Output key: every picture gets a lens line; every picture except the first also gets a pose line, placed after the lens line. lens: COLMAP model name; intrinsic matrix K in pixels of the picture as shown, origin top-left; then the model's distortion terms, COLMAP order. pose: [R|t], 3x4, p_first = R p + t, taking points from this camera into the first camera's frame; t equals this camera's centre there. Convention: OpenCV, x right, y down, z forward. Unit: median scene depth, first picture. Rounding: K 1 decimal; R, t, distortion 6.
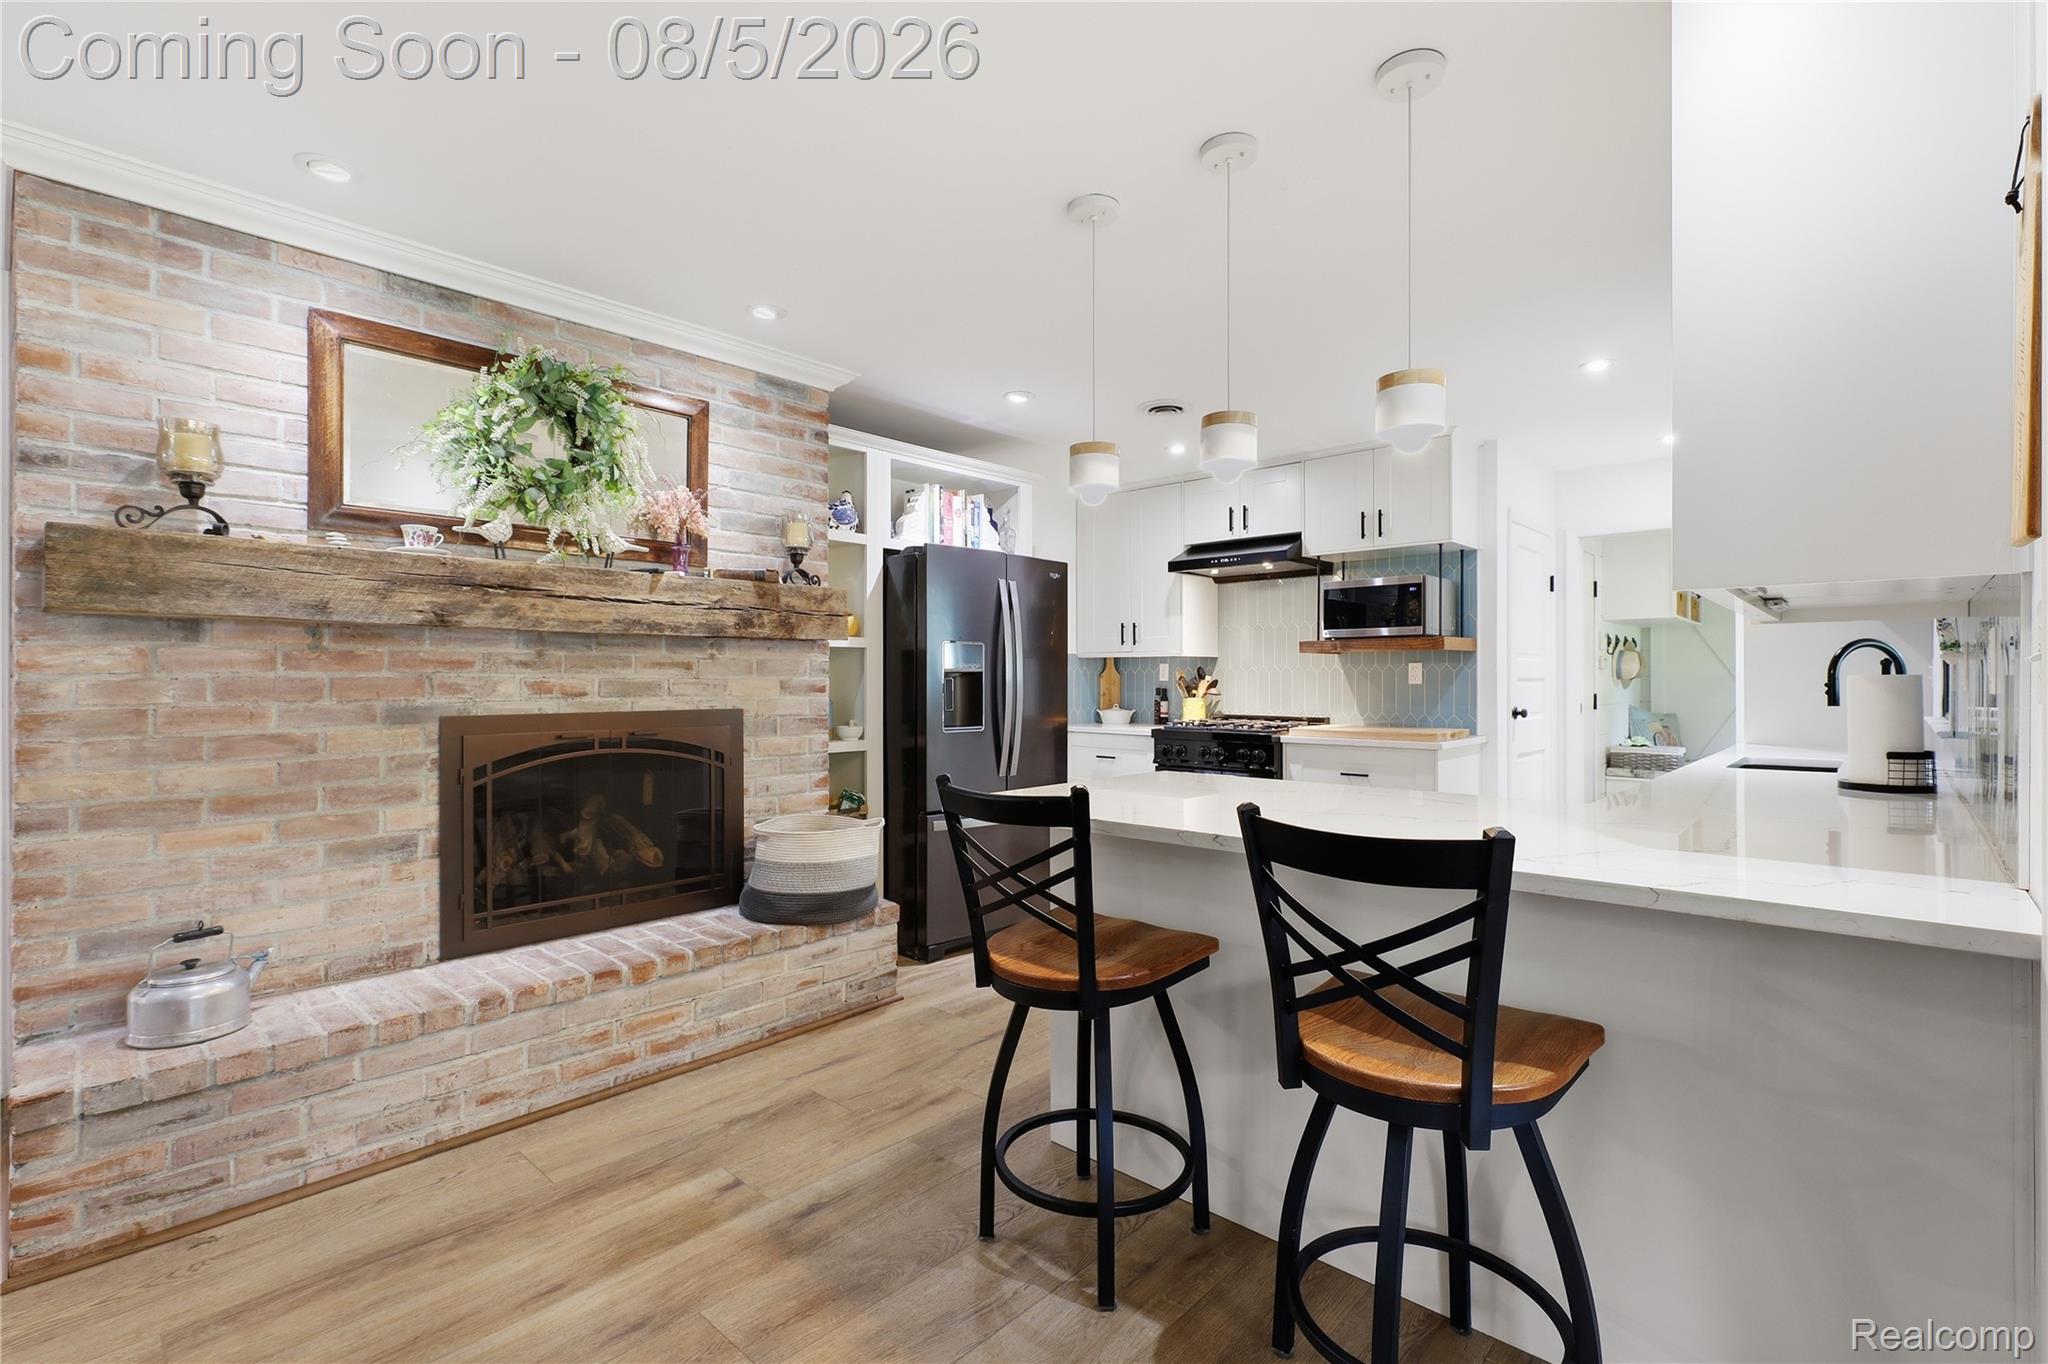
lens RADIAL K [[935.8, 0, 1028.5], [0, 935.8, 680.9], [0, 0, 1]] dist [-0.002052, -0.000260]
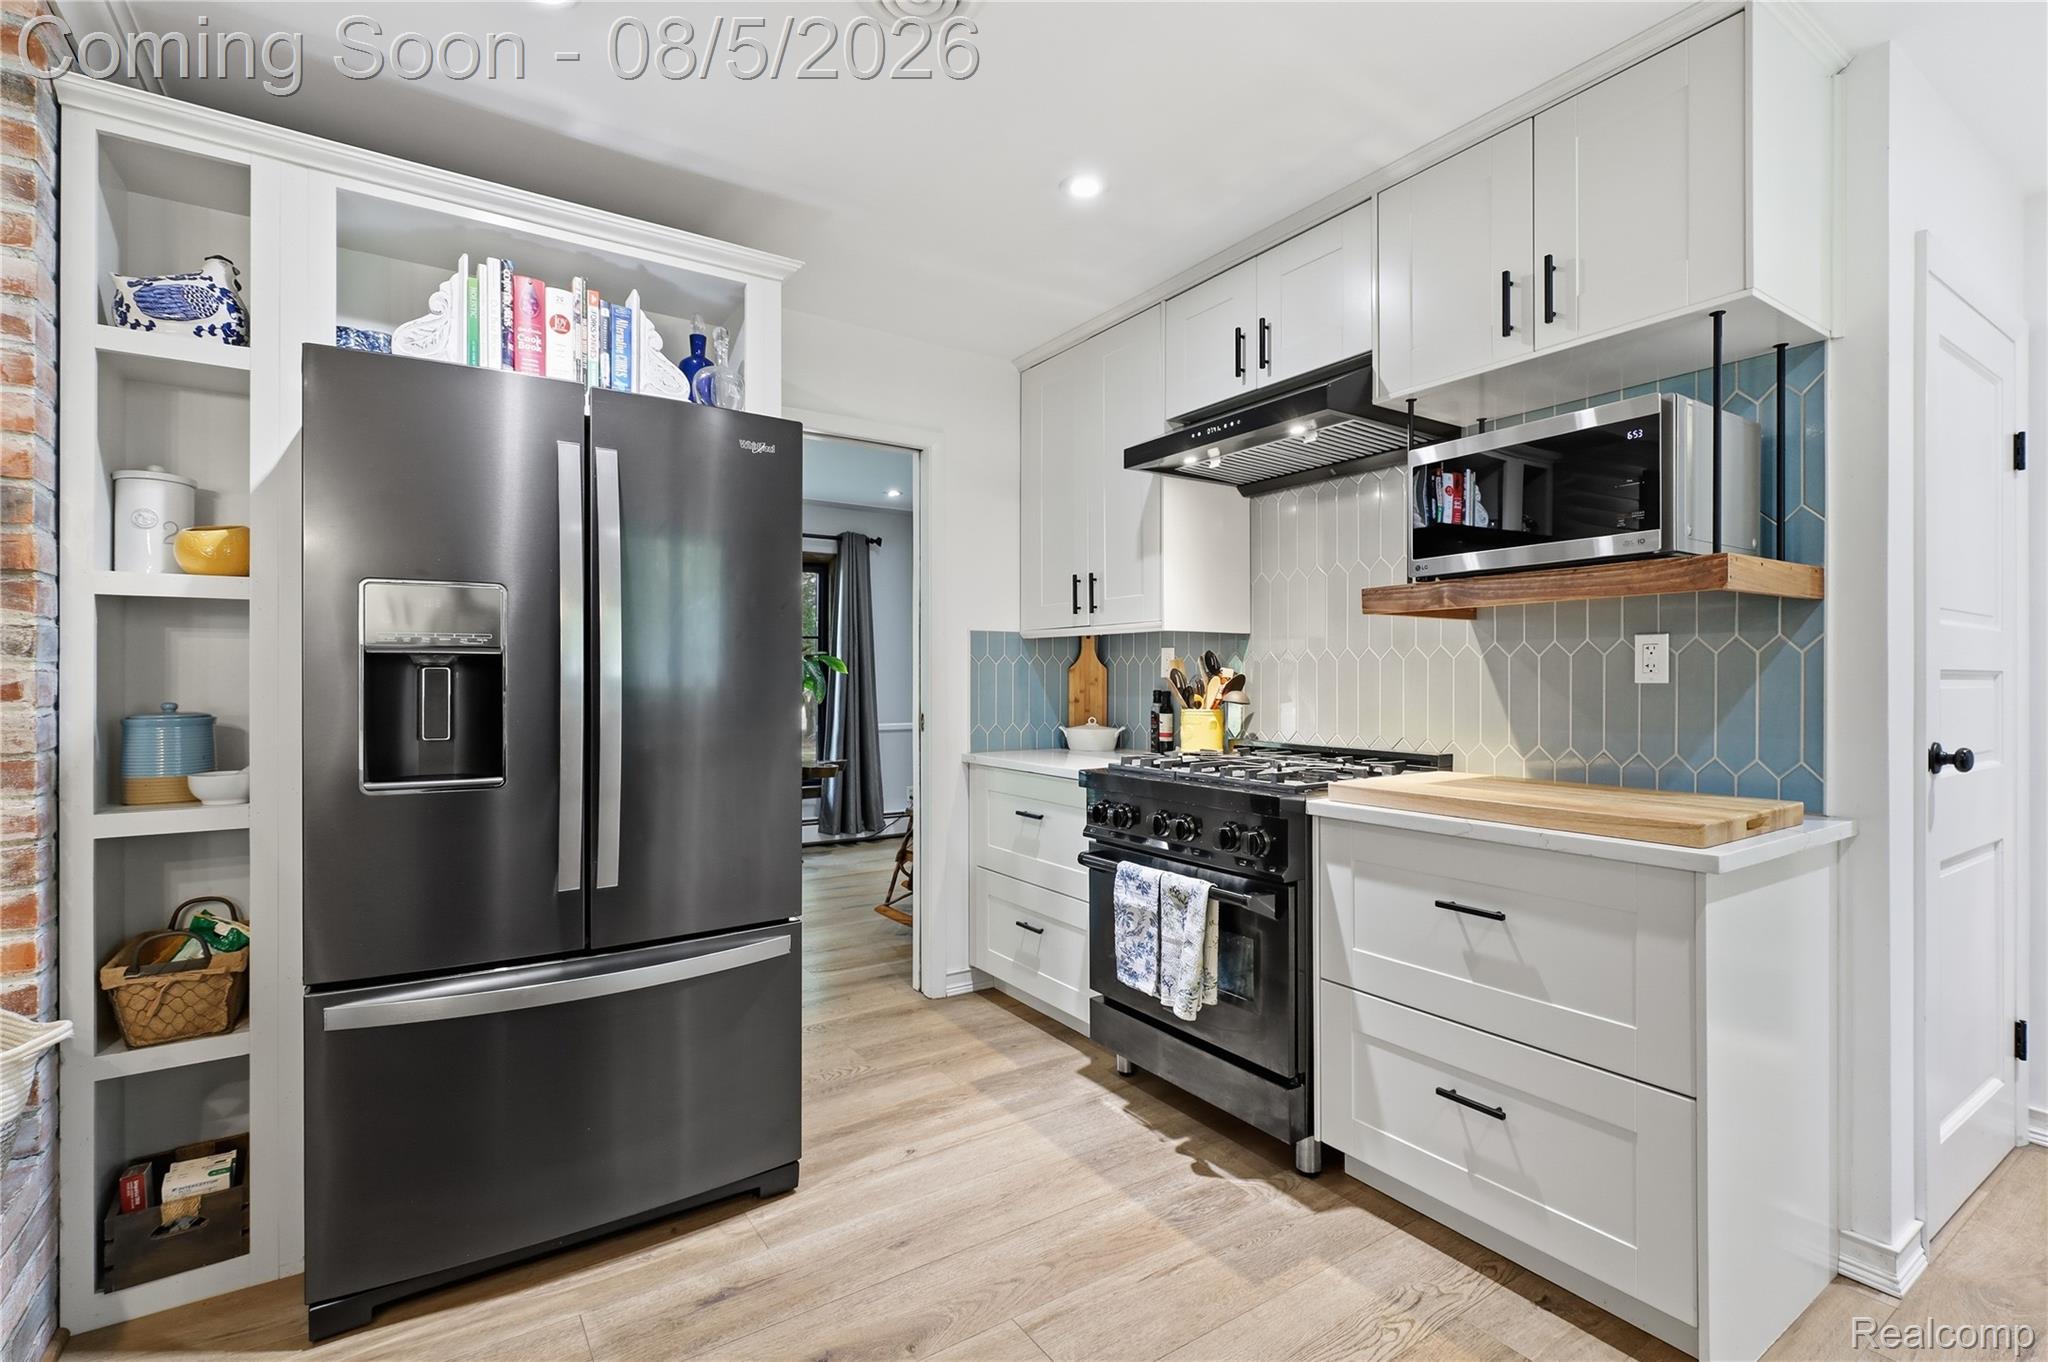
lens RADIAL K [[935.8, 0, 1019.6], [0, 935.8, 682.8], [0, 0, 1]] dist [-0.002052, -0.000260]
pose [[0.972604, 0.001819, -0.232461, 0.229048], [-0.001117, 0.999994, 0.003148, 0.001569], [0.232465, -0.002802, 0.972601, 0.511068]]
